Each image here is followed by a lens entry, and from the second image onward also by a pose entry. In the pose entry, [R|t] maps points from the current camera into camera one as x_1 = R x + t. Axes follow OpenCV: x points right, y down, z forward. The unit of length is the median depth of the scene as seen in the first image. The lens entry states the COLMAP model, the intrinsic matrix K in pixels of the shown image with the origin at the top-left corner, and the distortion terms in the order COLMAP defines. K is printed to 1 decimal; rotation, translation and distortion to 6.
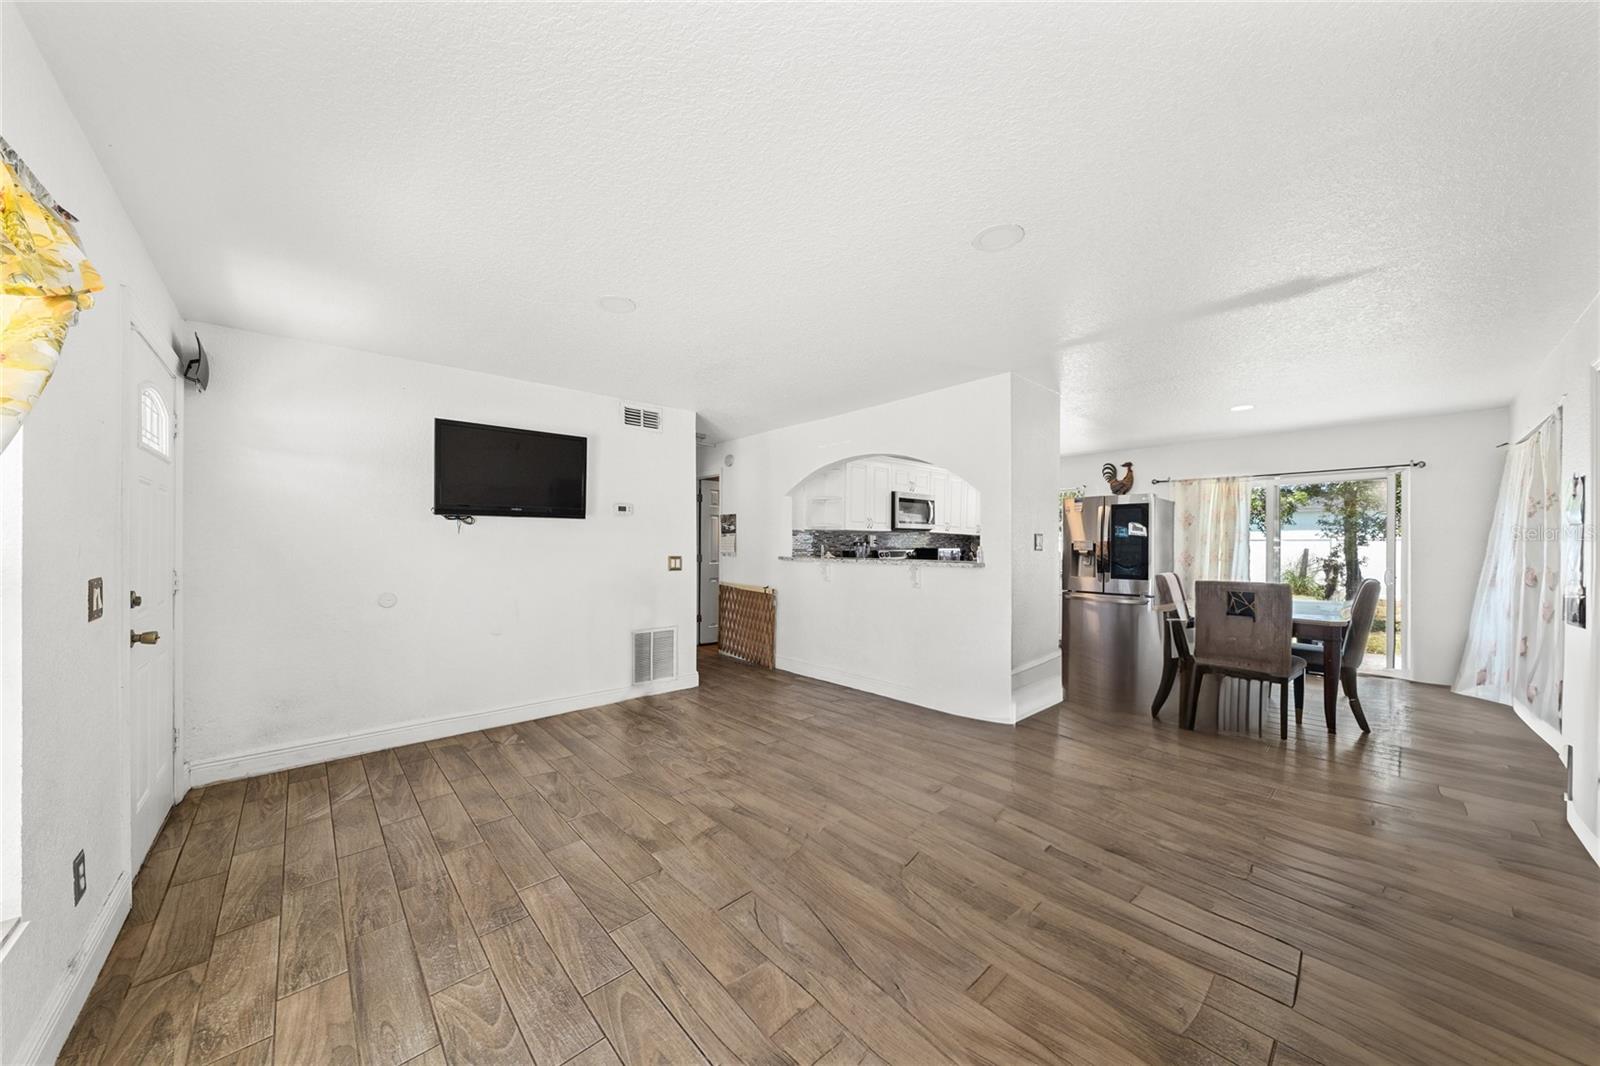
lens RADIAL K [[544.5, 0, 794.9], [0, 544.5, 546.9], [0, 0, 1]] dist [0.000002, 0.000008]
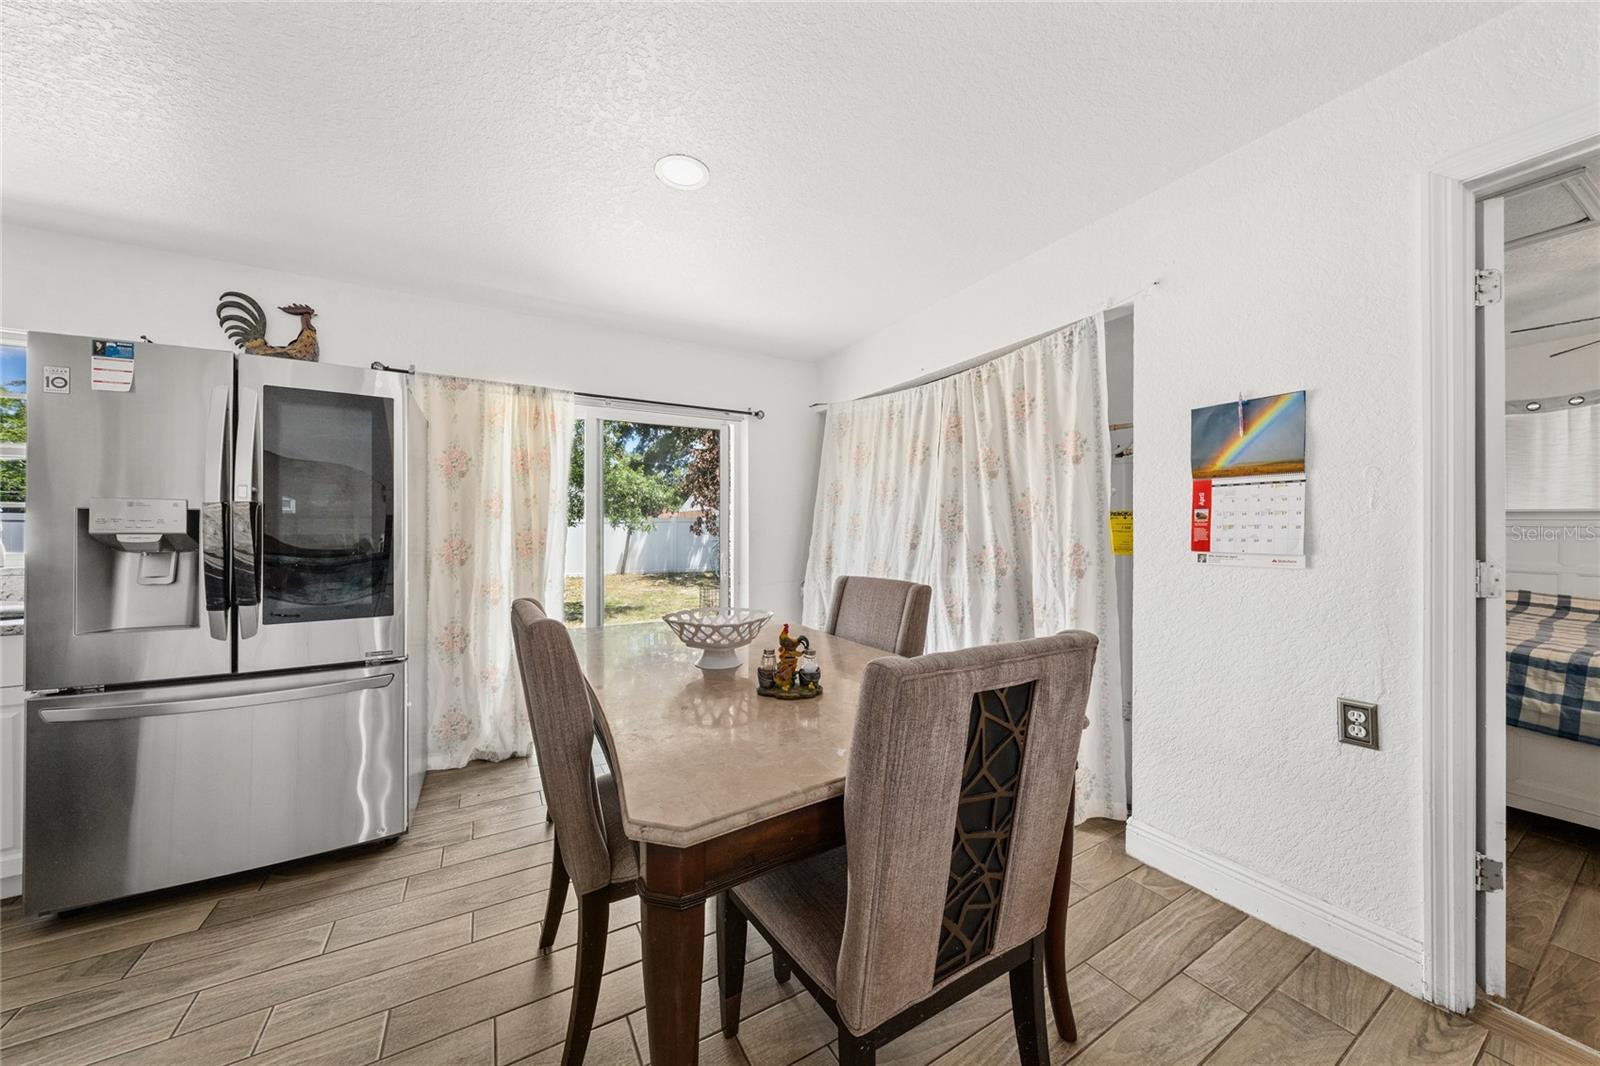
lens RADIAL K [[551.5, 0, 807.2], [0, 551.5, 528.6], [0, 0, 1]] dist [-0.001402, 0.000028]
pose [[0.207498, 0.002109, 0.978233, 0.333156], [0.008379, 0.999957, -0.003934, 0.007916], [-0.978200, 0.009013, 0.207472, 0.623352]]
